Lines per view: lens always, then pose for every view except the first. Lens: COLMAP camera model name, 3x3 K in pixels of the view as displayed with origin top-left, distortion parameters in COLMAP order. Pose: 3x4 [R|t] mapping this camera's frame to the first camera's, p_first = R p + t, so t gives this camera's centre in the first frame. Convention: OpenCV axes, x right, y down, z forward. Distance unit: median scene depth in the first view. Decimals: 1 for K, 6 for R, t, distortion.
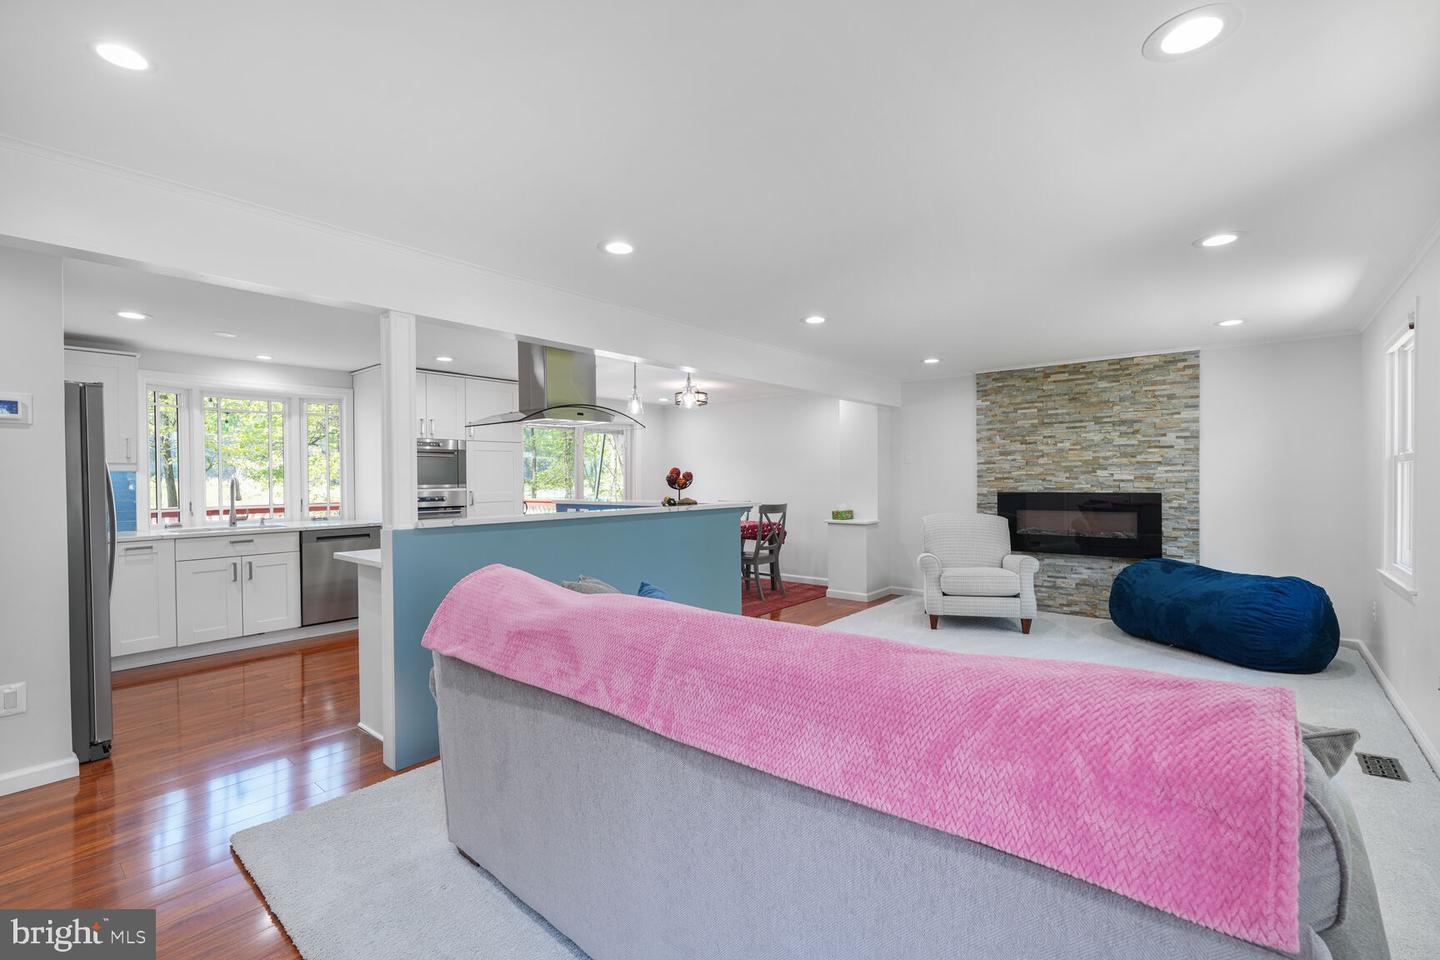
lens RADIAL K [[630.9, 0, 720.0], [0, 630.9, 480.0], [0, 0, 1]] dist [0.000665, -0.000306]
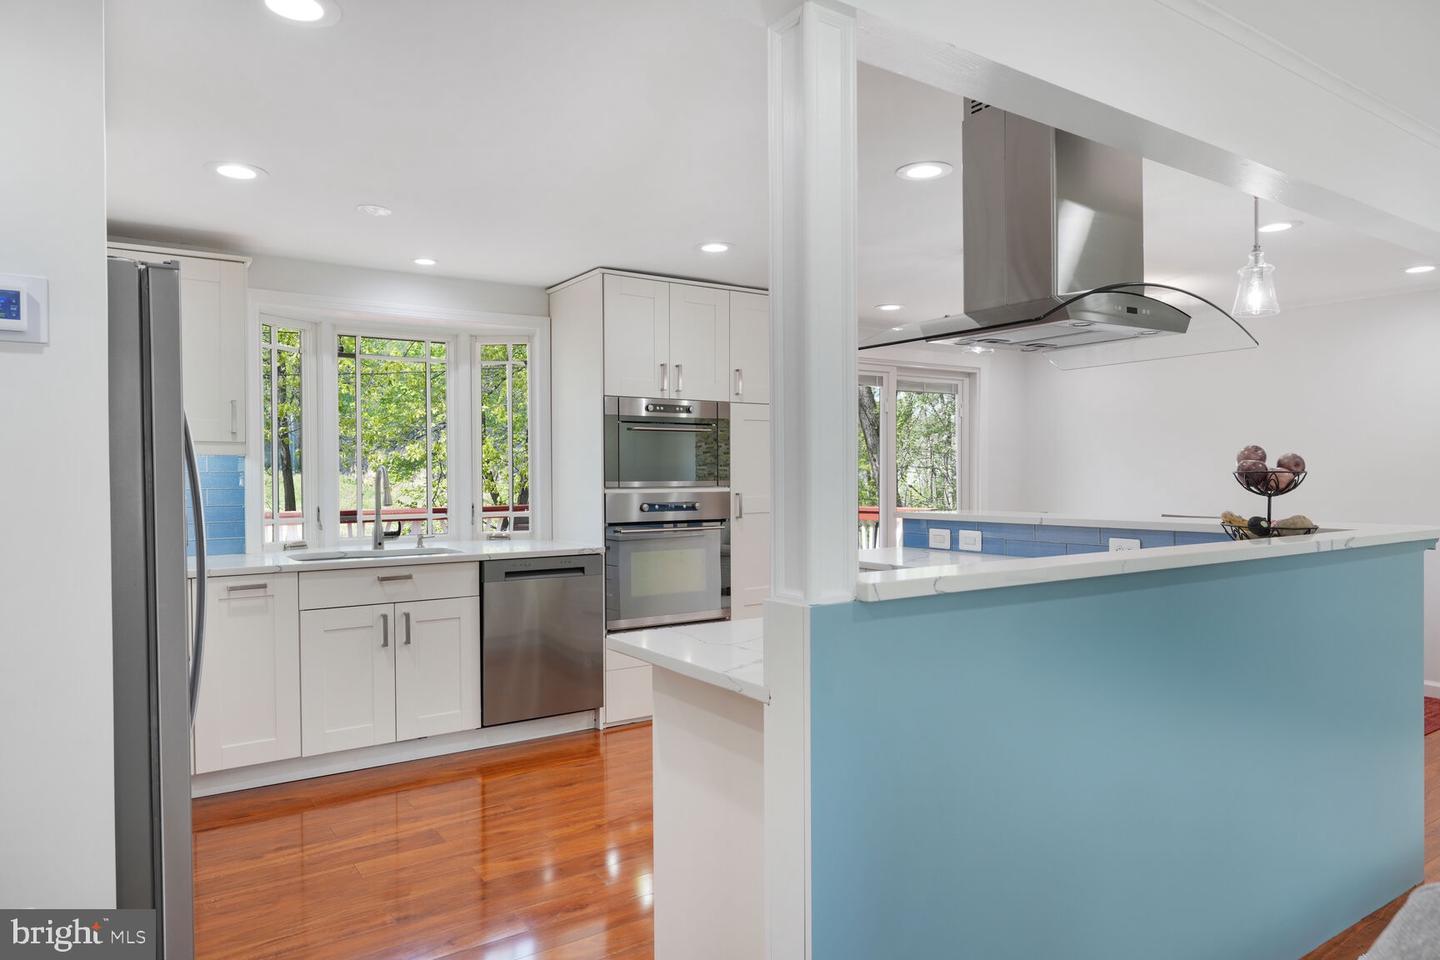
lens RADIAL K [[917.1, 0, 720.8], [0, 917.1, 485.6], [0, 0, 1]] dist [-0.003624, -0.000118]
pose [[0.962800, 0.009843, -0.270034, -0.247267], [-0.007194, 0.999916, 0.010796, 0.002385], [0.270118, -0.008452, 0.962790, 0.276503]]
